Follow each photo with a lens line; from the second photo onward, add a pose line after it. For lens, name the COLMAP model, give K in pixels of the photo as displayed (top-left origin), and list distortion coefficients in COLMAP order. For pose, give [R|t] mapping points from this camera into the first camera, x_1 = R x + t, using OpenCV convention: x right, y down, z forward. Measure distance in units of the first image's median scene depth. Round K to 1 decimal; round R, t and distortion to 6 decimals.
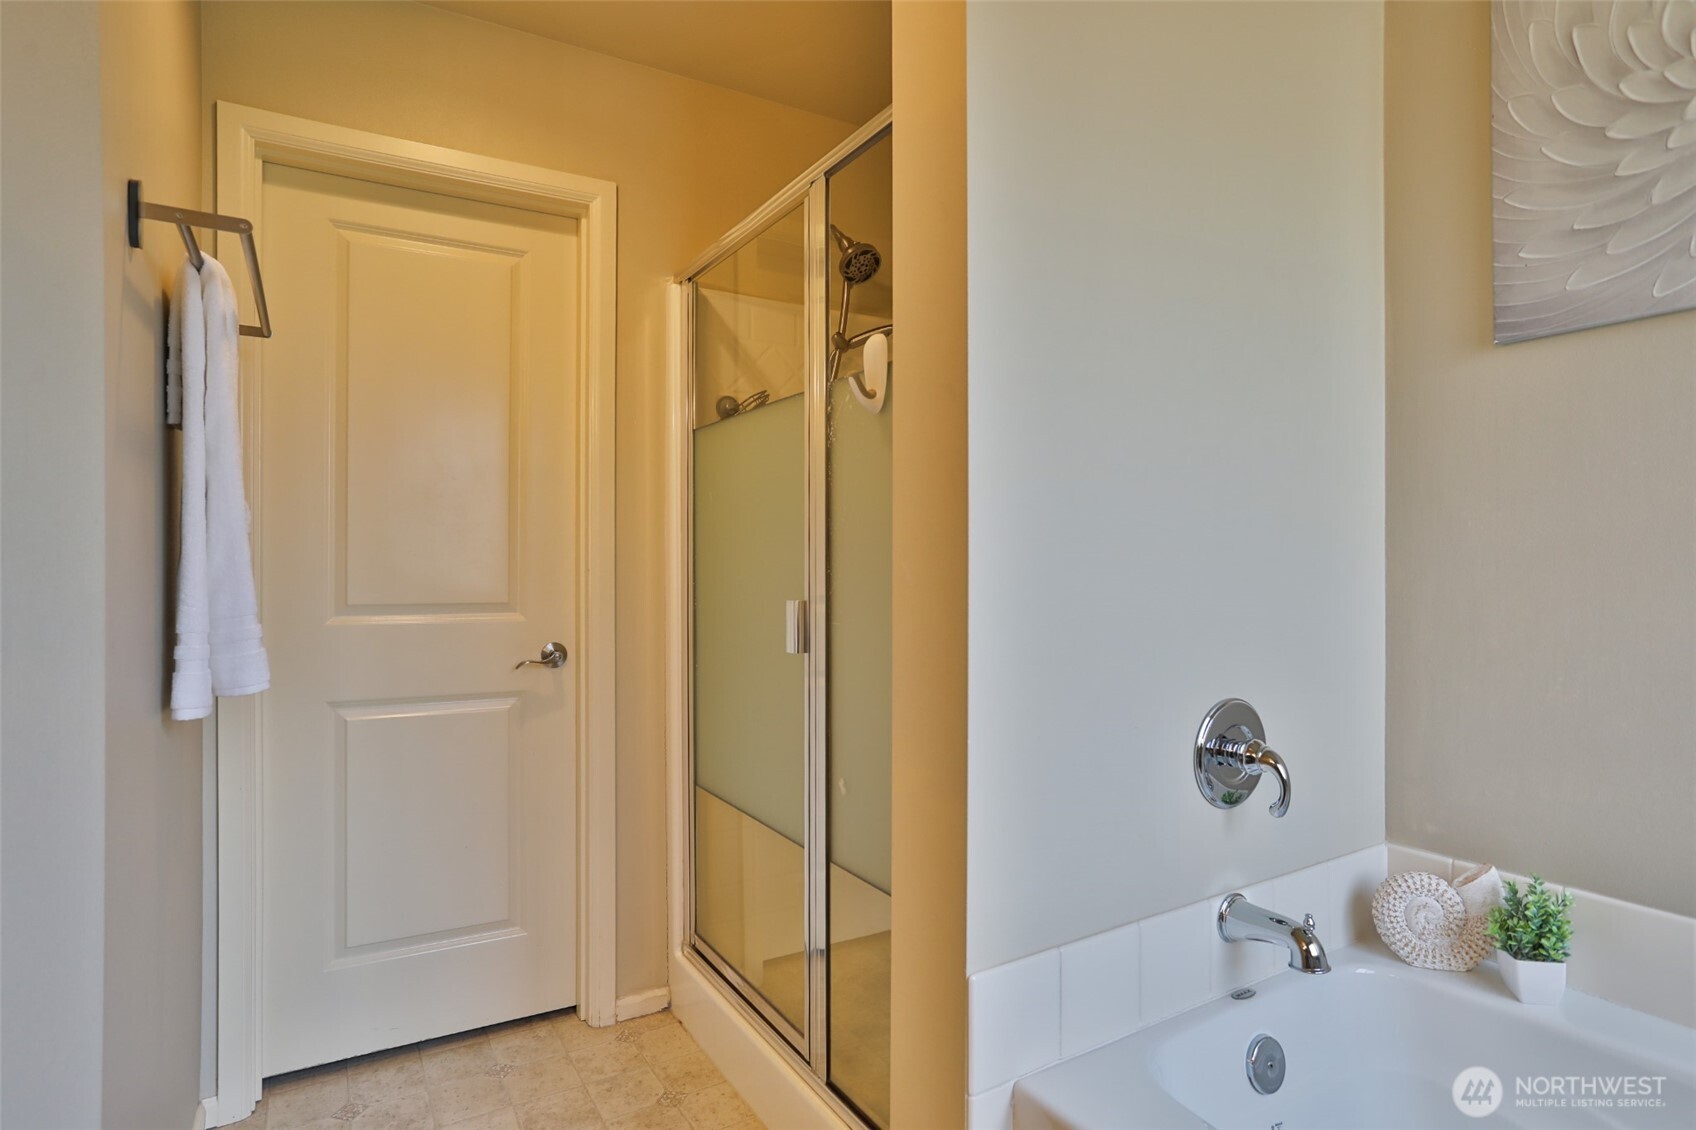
lens RADIAL K [[907.2, 0, 853.7], [0, 907.2, 574.2], [0, 0, 1]] dist [0.001653, 0.011604]
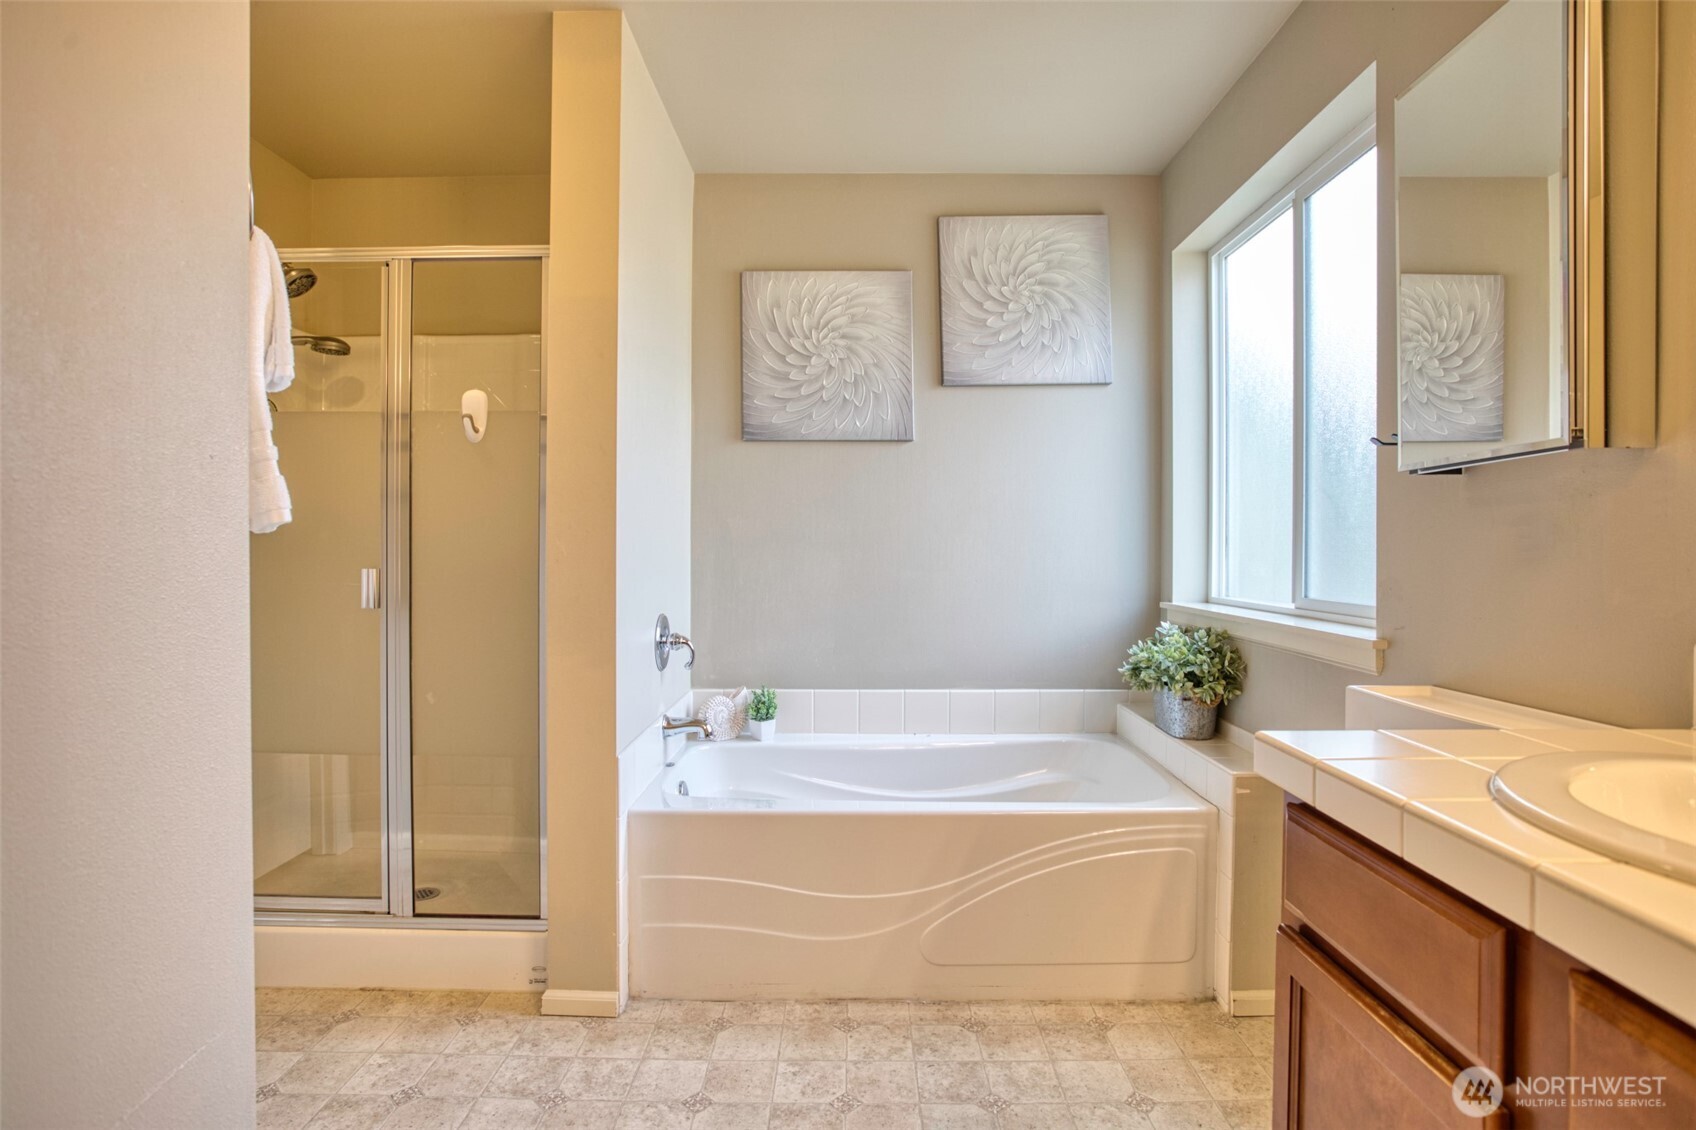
lens RADIAL K [[931.2, 0, 848.0], [0, 931.2, 565.0], [0, 0, 1]] dist [-0.097198, 0.001299]
pose [[0.539548, -0.012736, 0.841859, -1.024709], [-0.001238, 0.999873, 0.015920, 0.002439], [-0.841954, -0.009632, 0.539463, -0.381924]]
